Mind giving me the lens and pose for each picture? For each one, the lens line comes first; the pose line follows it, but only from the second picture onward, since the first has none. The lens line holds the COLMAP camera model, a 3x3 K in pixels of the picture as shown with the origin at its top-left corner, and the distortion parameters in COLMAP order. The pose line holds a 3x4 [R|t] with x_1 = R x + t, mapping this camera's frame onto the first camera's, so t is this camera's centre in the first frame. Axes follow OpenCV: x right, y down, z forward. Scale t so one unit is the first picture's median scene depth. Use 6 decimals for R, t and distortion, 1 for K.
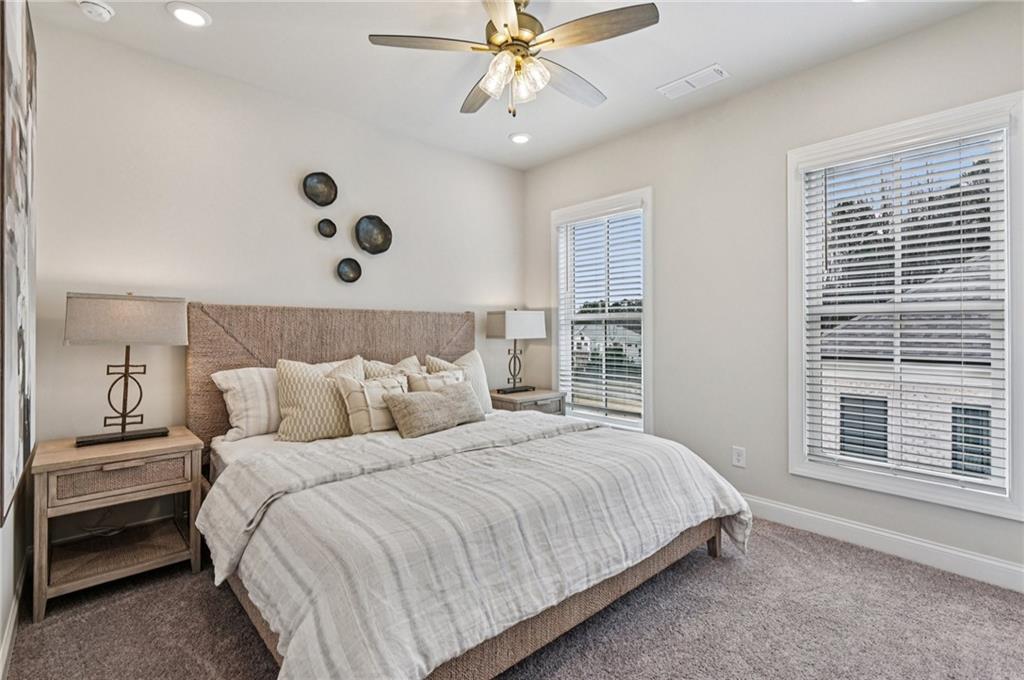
lens RADIAL K [[470.1, 0, 530.3], [0, 470.1, 328.4], [0, 0, 1]] dist [-0.004377, -0.000738]
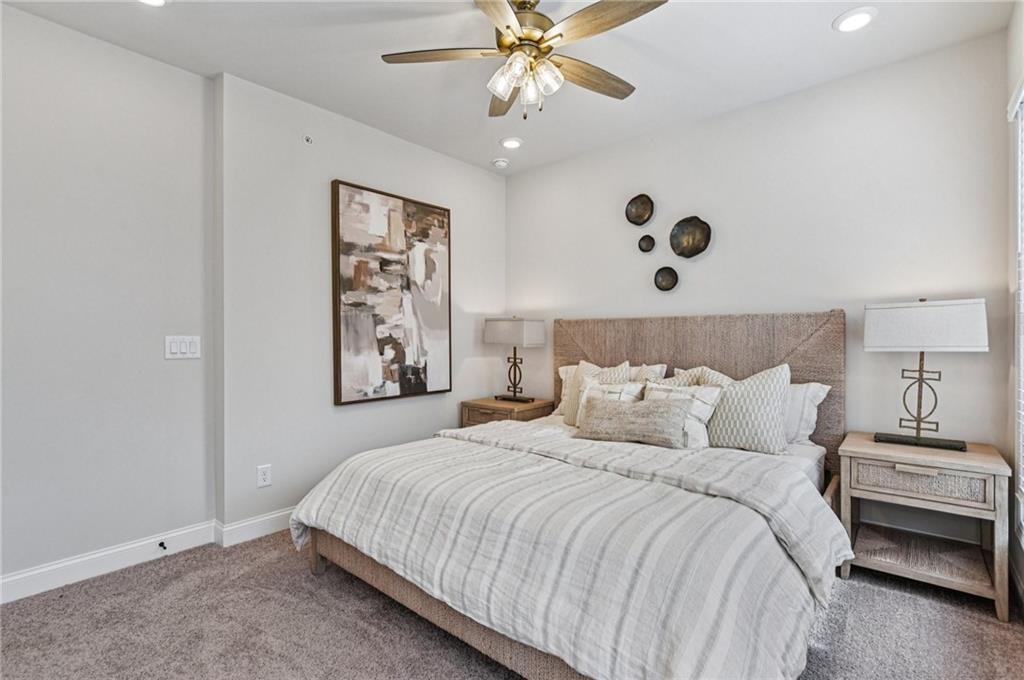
lens RADIAL K [[470.1, 0, 513.6], [0, 470.1, 340.4], [0, 0, 1]] dist [-0.004377, -0.000738]
pose [[0.107258, 0.006402, -0.994211, 0.594751], [0.008938, 0.999933, 0.007403, -0.000250], [0.994191, -0.009680, 0.107194, 0.553442]]
